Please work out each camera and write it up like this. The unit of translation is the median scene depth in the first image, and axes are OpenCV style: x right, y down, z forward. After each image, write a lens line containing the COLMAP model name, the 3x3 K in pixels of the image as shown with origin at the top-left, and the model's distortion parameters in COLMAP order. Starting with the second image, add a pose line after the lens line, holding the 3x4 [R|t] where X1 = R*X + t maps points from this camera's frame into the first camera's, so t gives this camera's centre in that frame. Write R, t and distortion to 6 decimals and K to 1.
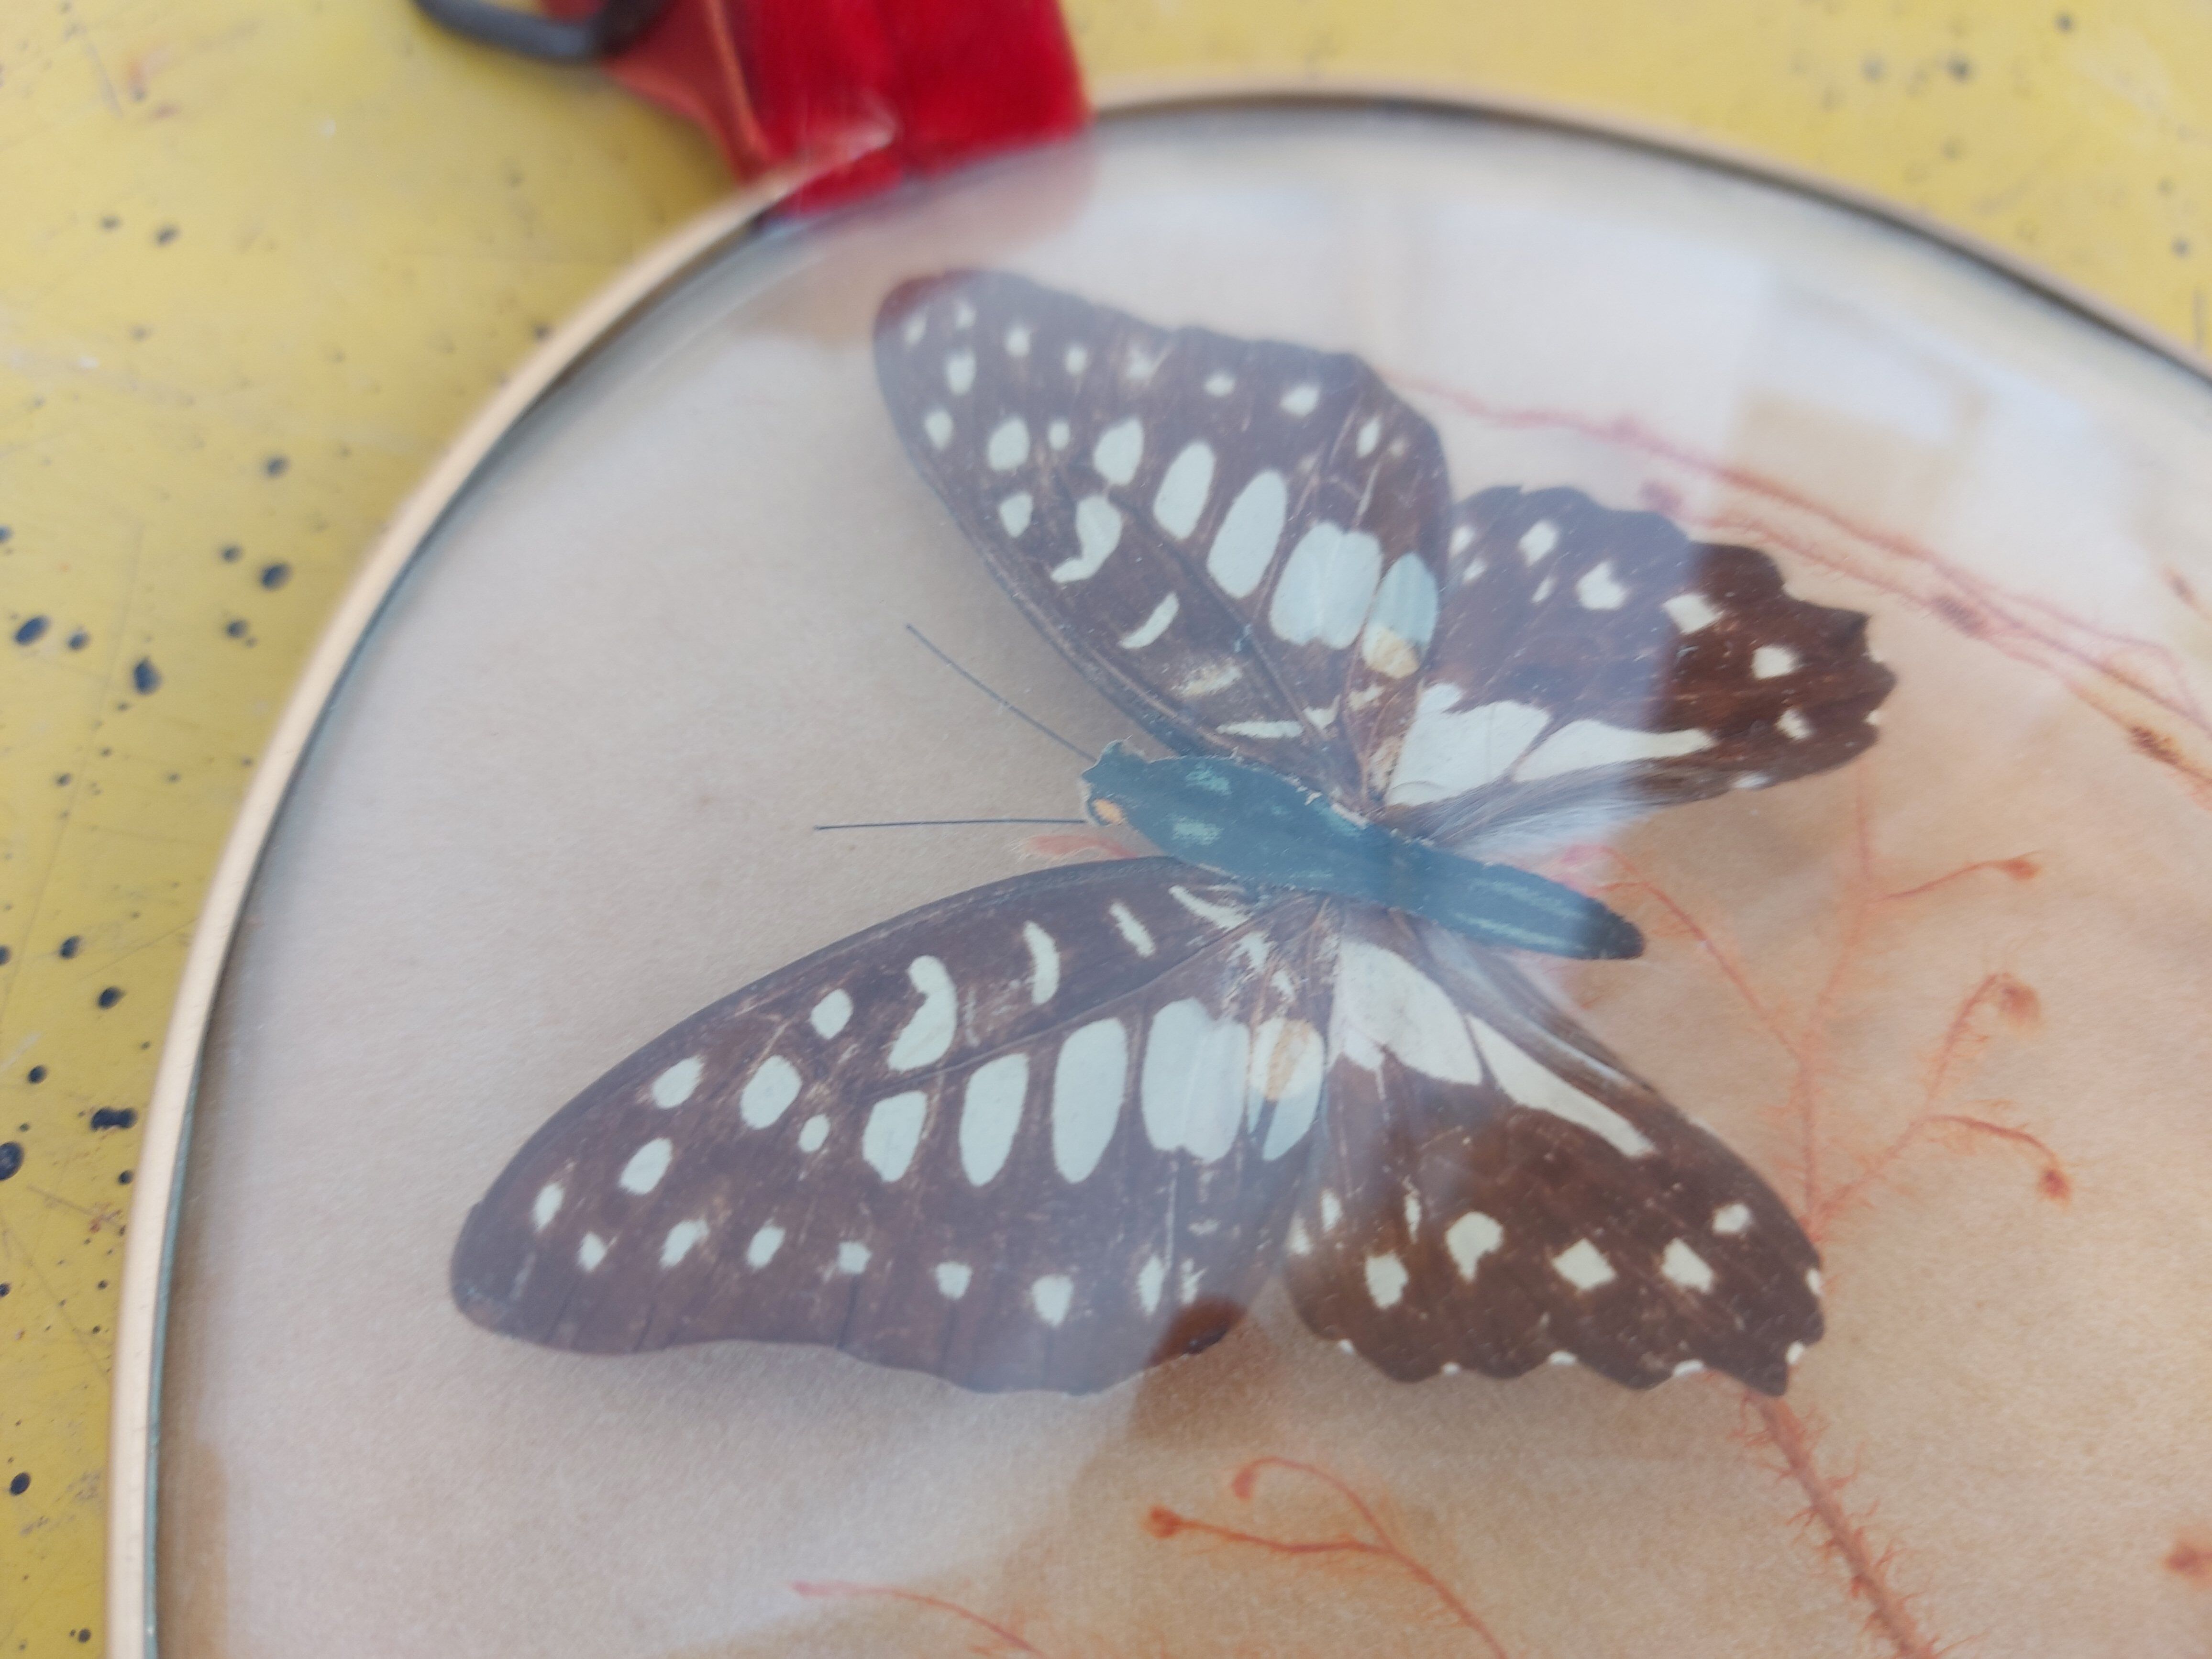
lens RADIAL K [[1634.4, 0, 1064.6], [0, 1634.4, 878.7], [0, 0, 1]] dist [0.025316, -0.058432]
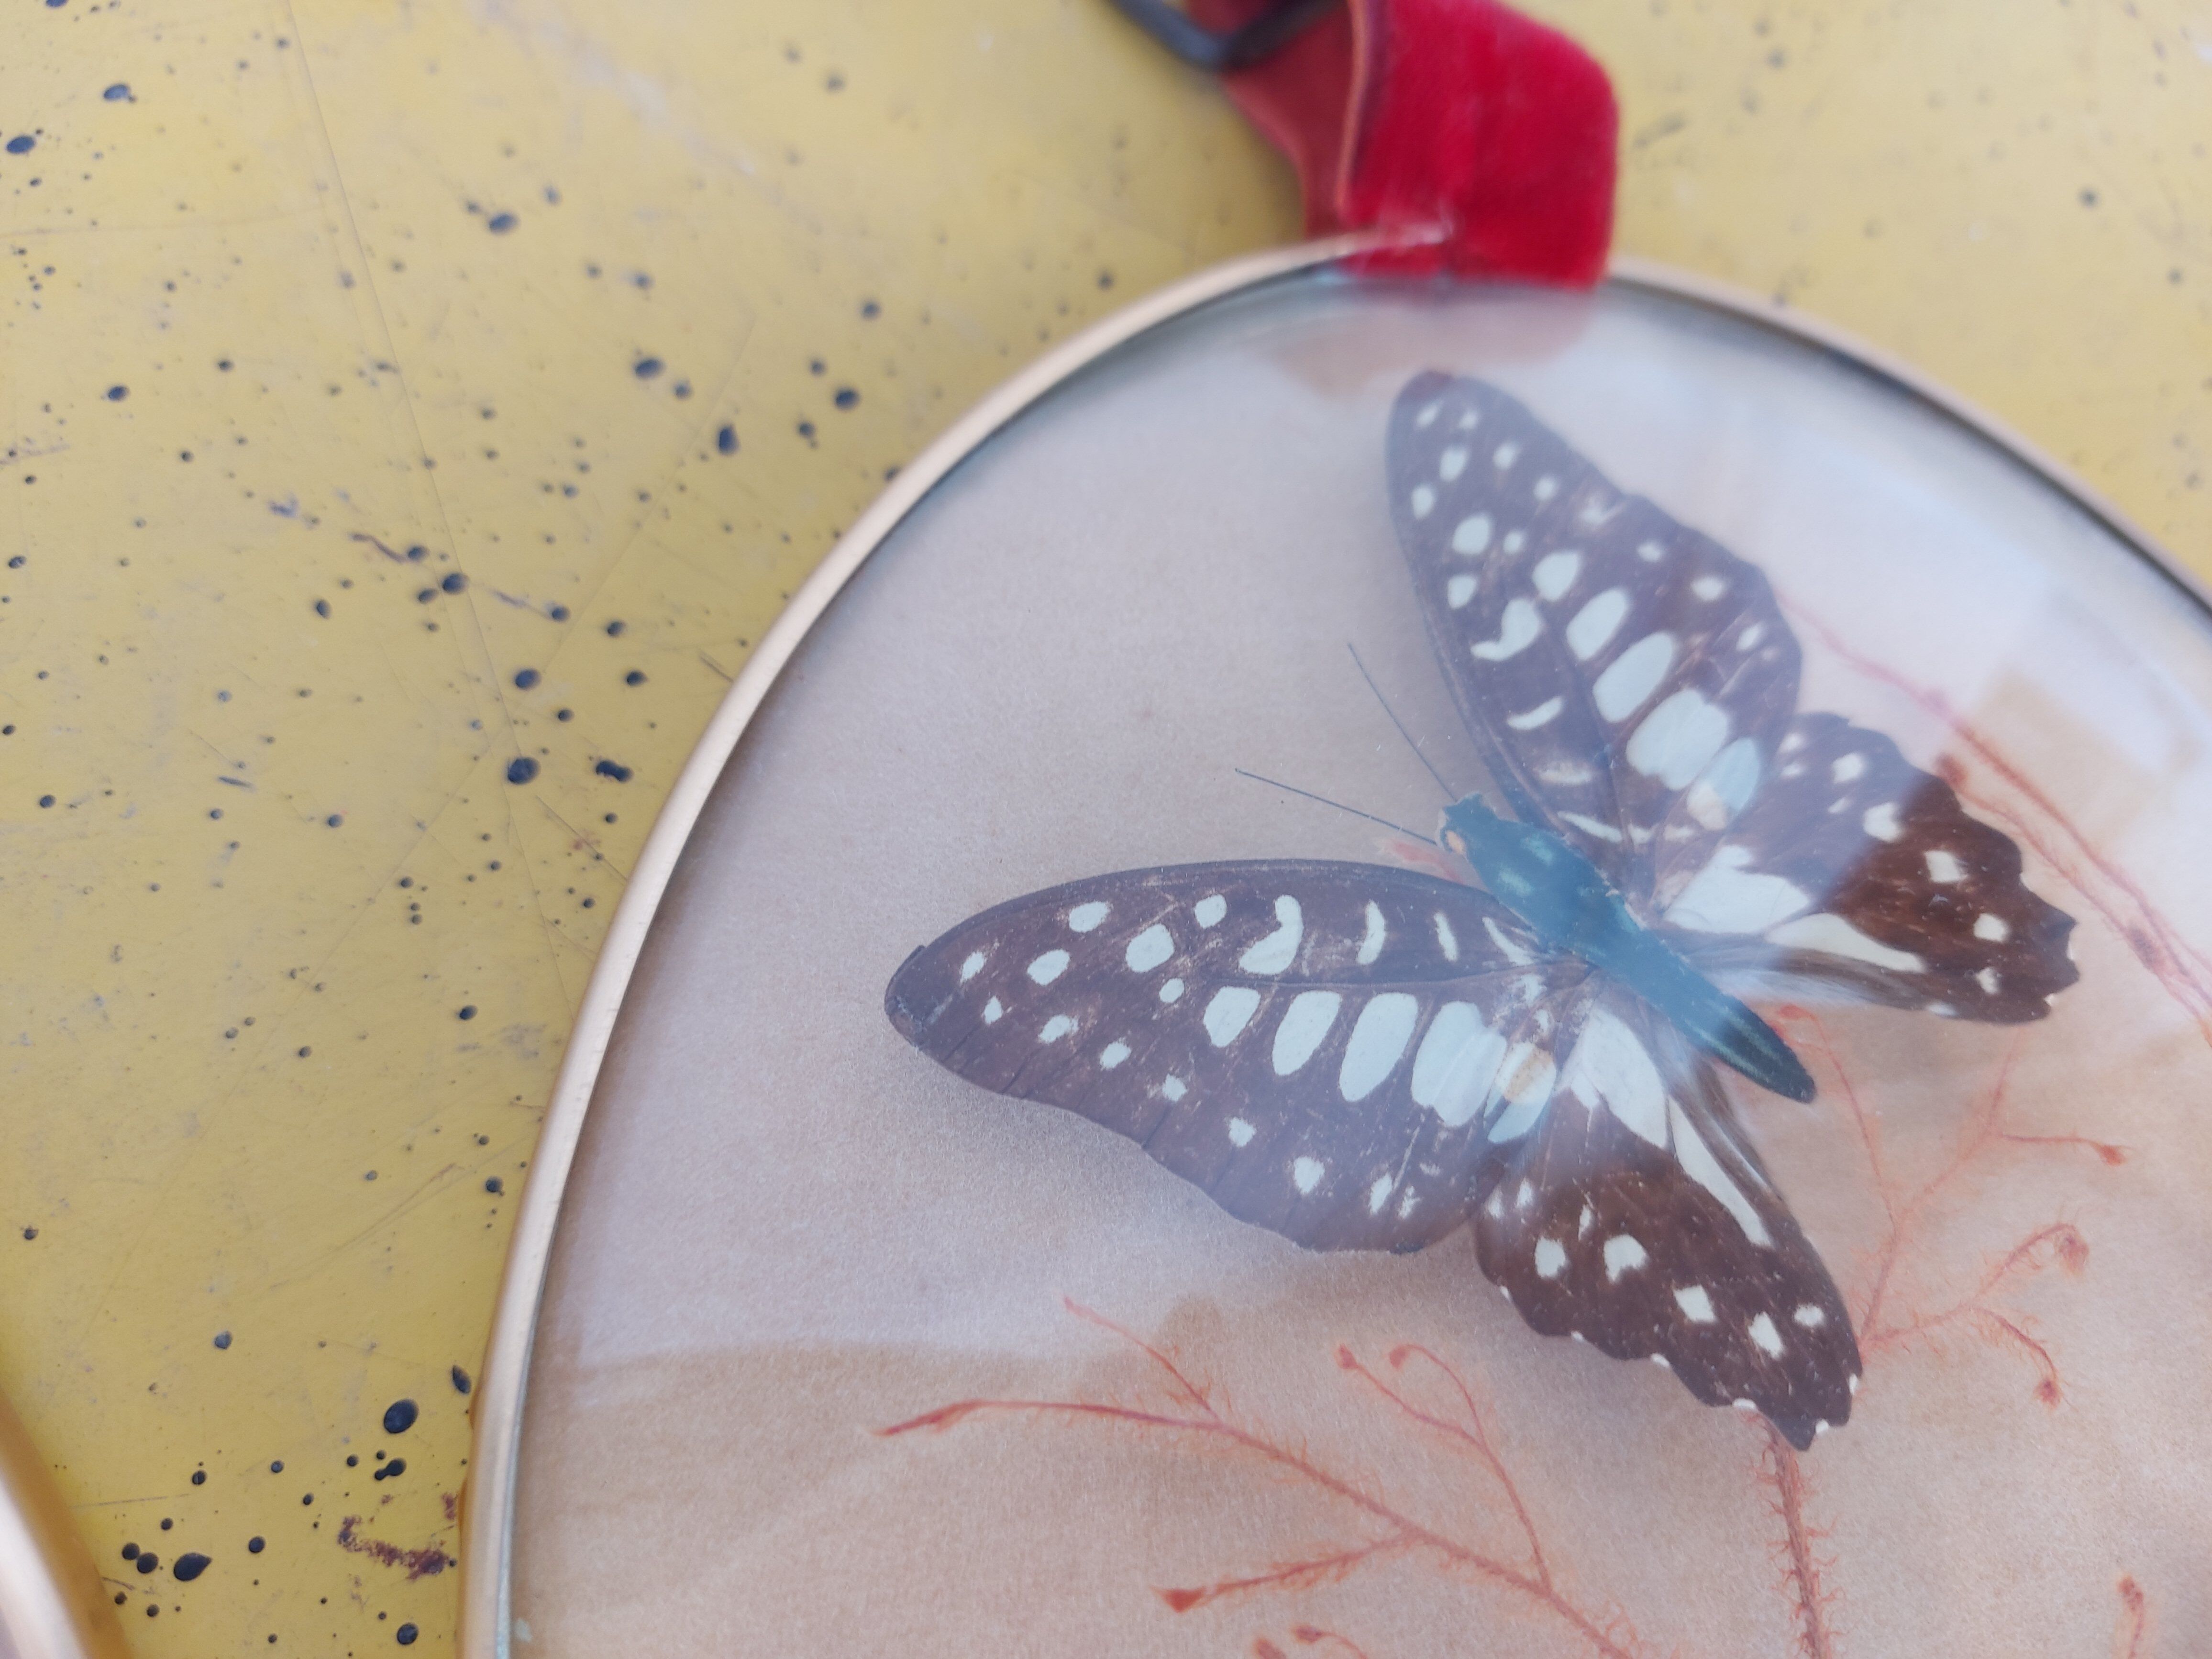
lens RADIAL K [[1634.4, 0, 1116.6], [0, 1634.4, 829.4], [0, 0, 1]] dist [0.025316, -0.058432]
pose [[0.927992, 0.371614, -0.027081, -0.189154], [-0.371529, 0.928384, 0.008306, 0.037521], [0.028228, 0.002354, 0.999599, -0.282829]]
